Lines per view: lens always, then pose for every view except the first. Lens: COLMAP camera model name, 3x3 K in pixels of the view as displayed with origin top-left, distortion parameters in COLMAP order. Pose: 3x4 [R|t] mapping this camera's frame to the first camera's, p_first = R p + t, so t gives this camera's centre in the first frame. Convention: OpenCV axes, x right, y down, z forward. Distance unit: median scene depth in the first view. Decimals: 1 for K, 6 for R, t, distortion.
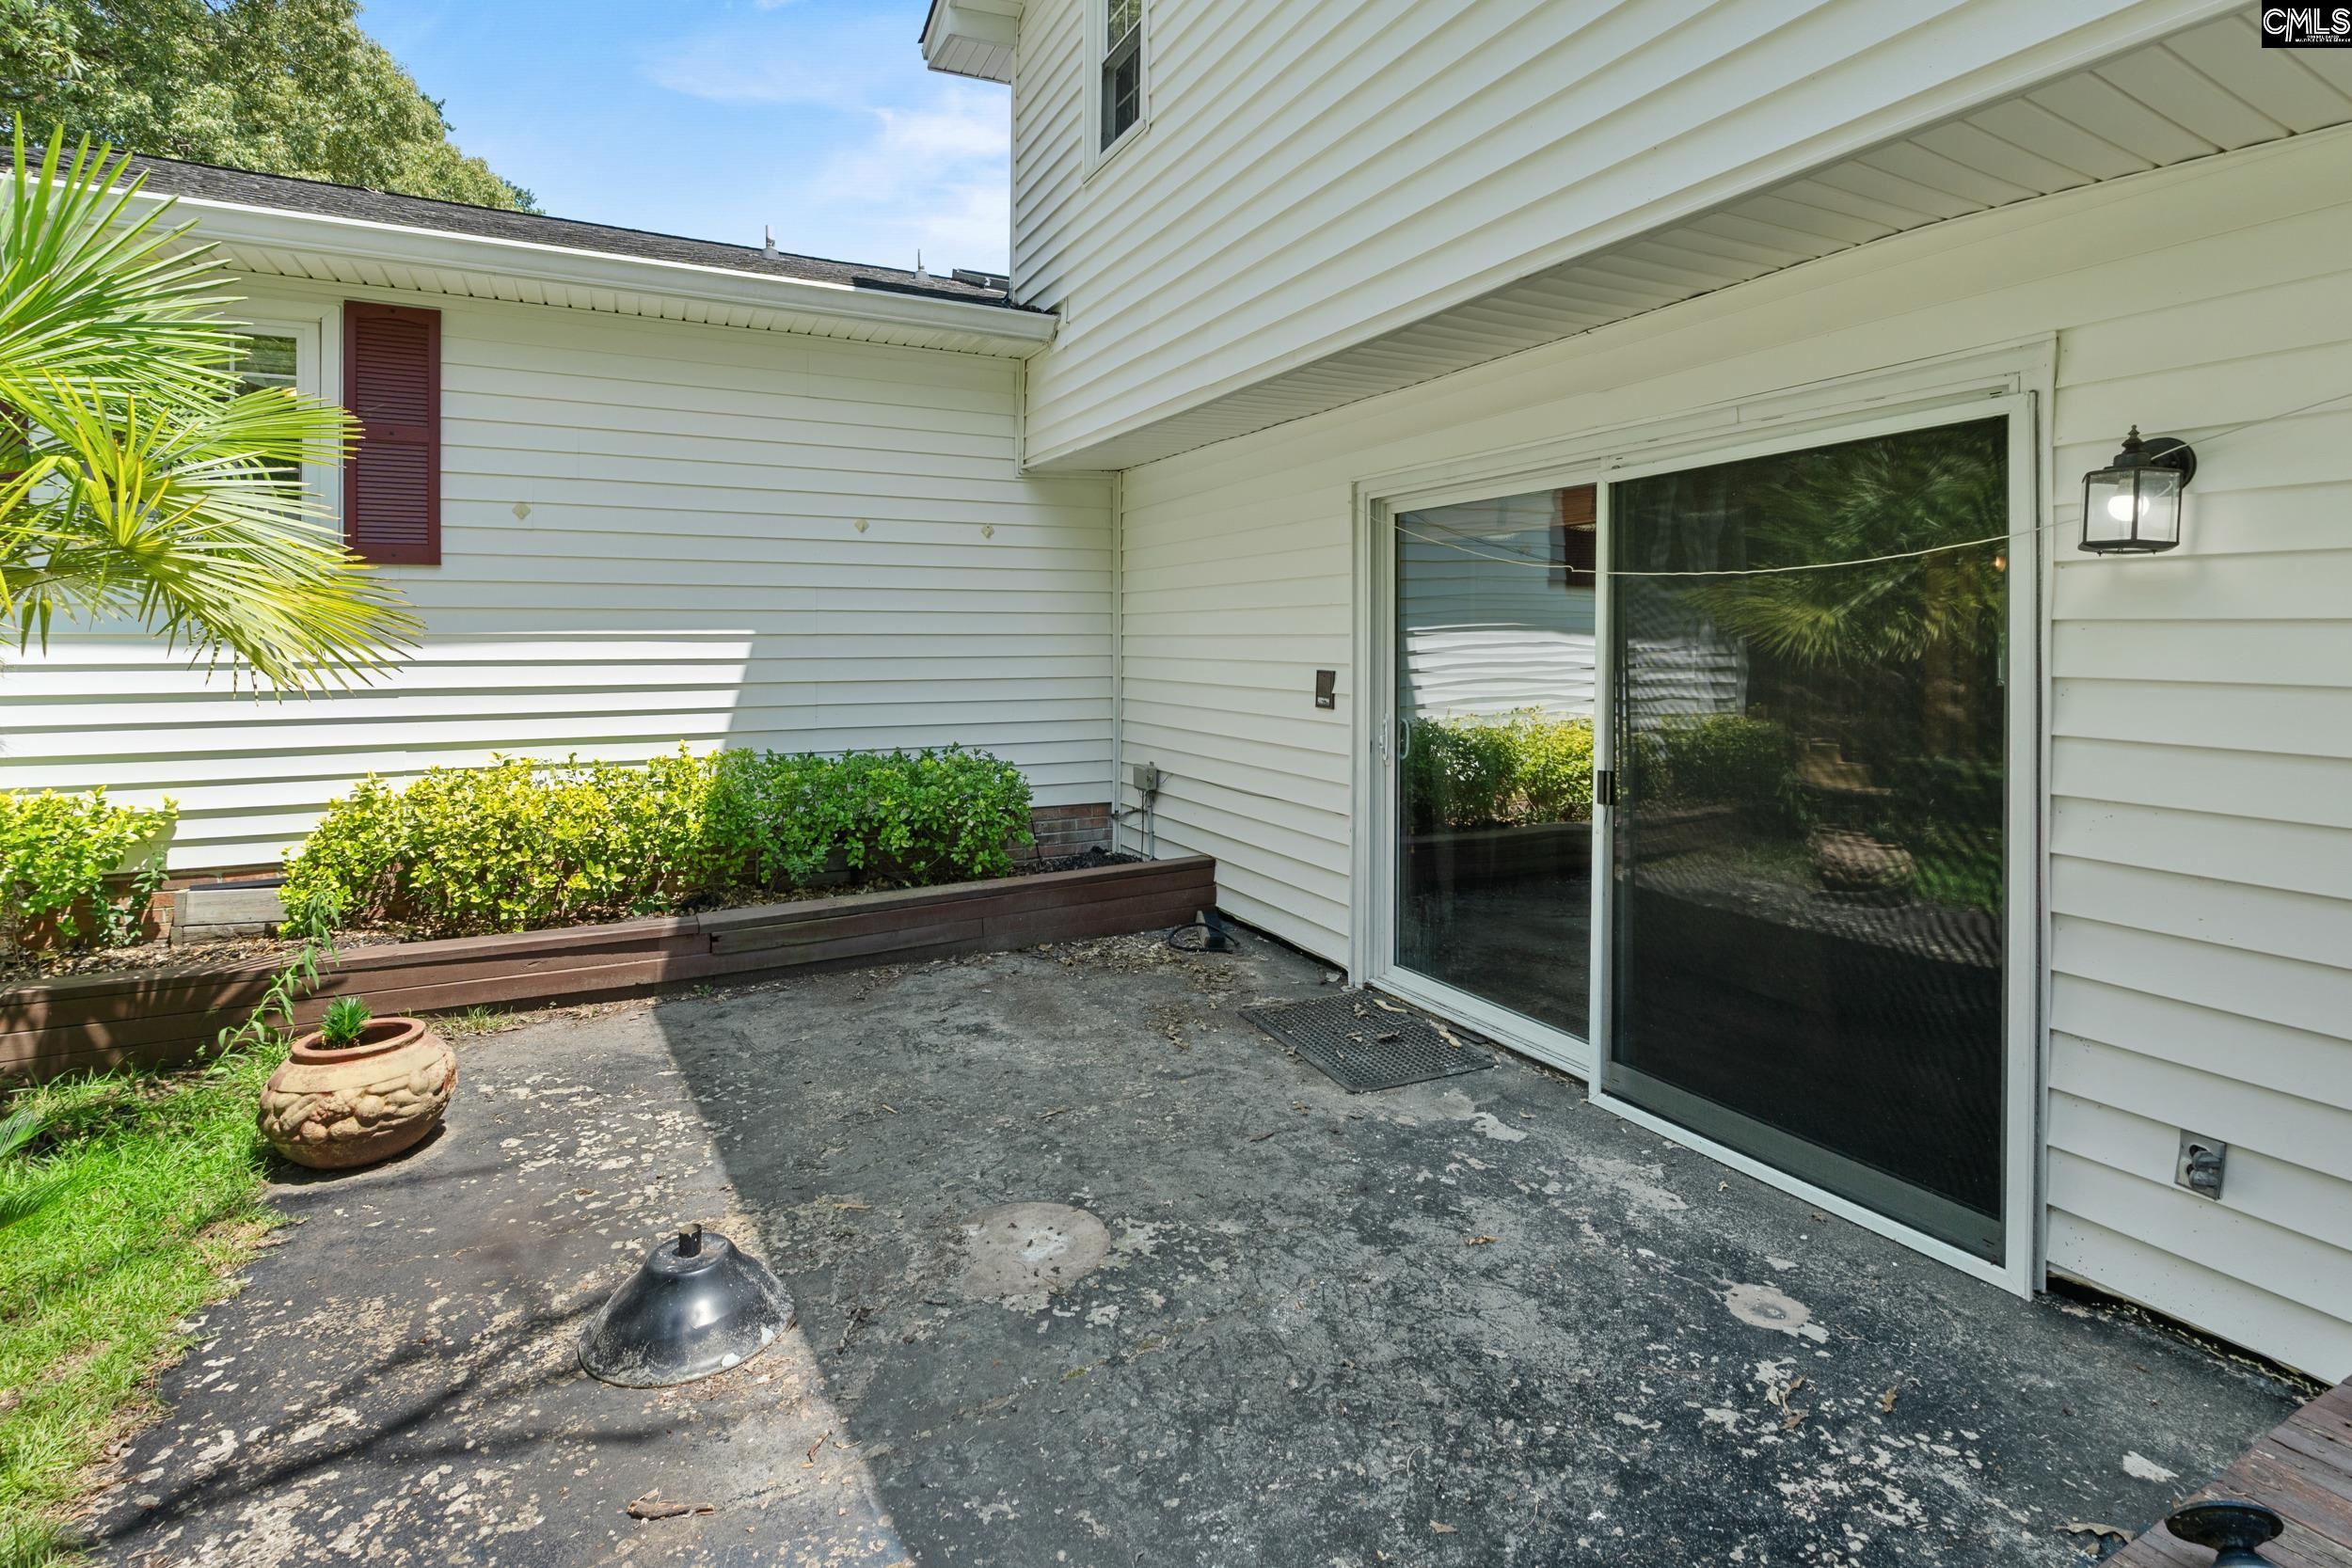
lens RADIAL K [[1092.0, 0, 1167.0], [0, 1092.0, 755.7], [0, 0, 1]] dist [-0.001746, -0.000326]
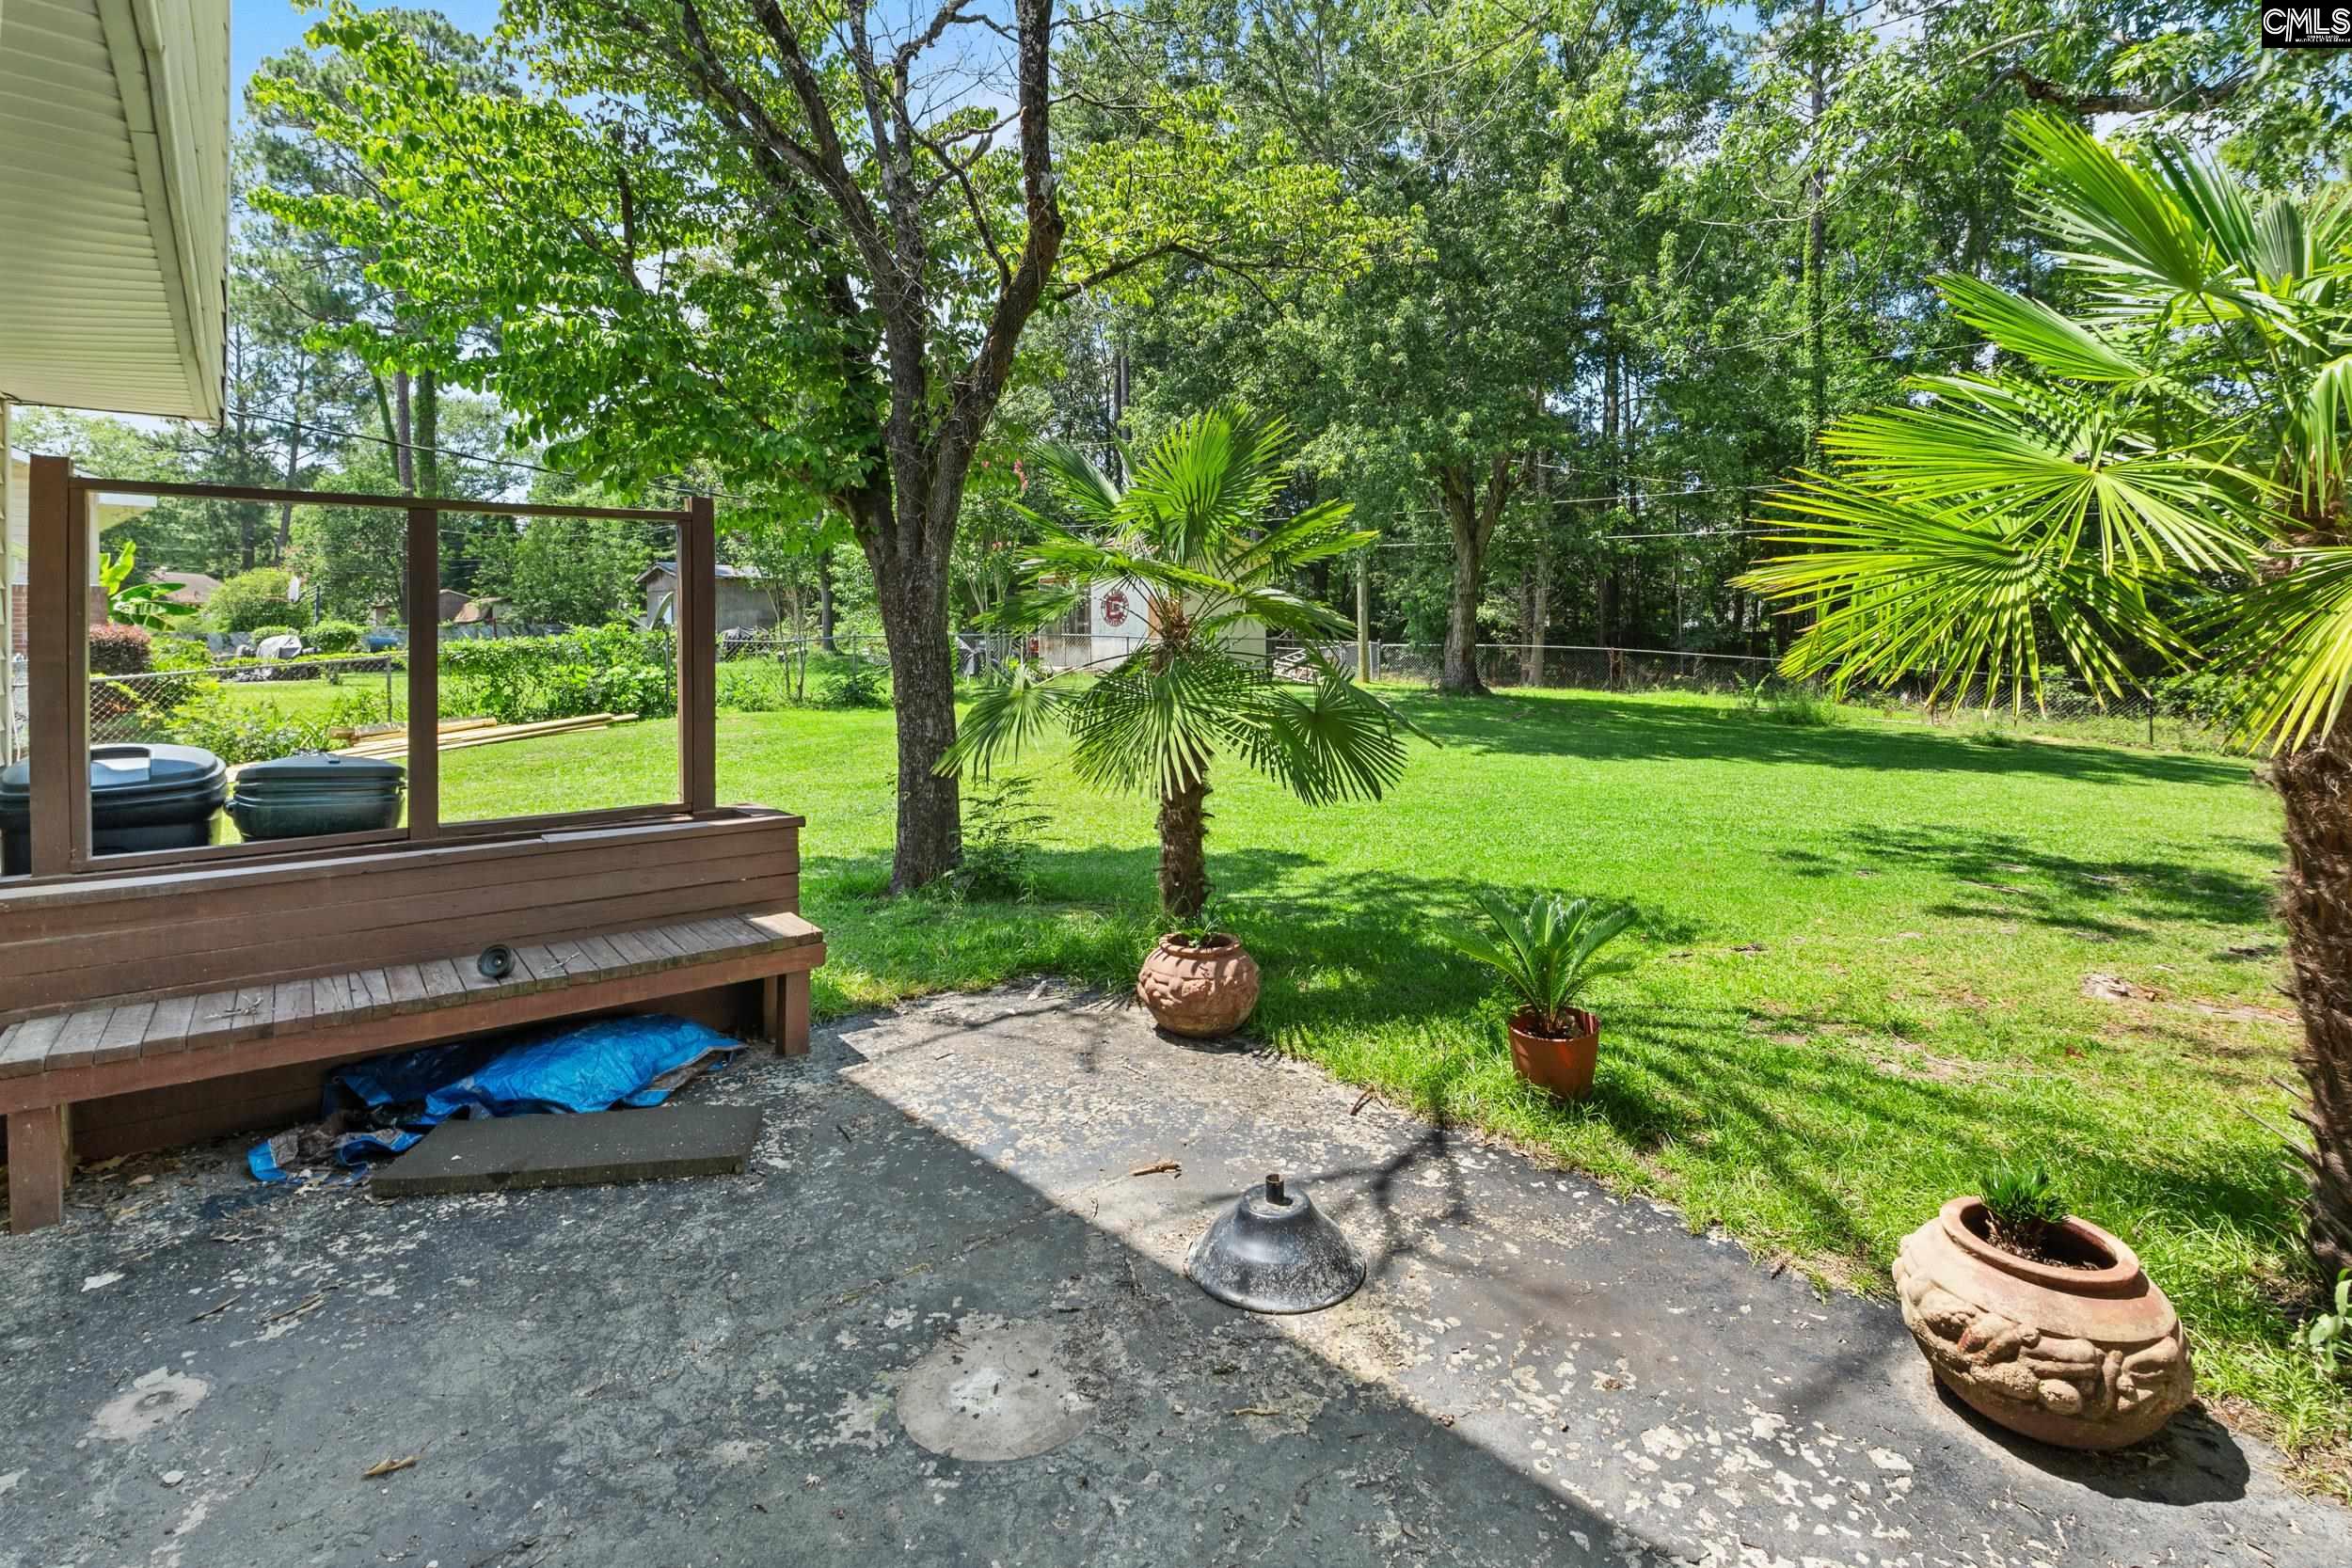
lens RADIAL K [[1092.0, 0, 1167.0], [0, 1092.0, 755.7], [0, 0, 1]] dist [-0.001746, -0.000326]
pose [[-0.976625, 0.031296, -0.212658, -0.100917], [-0.013273, 0.978676, 0.204982, -0.219225], [0.214538, 0.203013, -0.955384, 1.909250]]
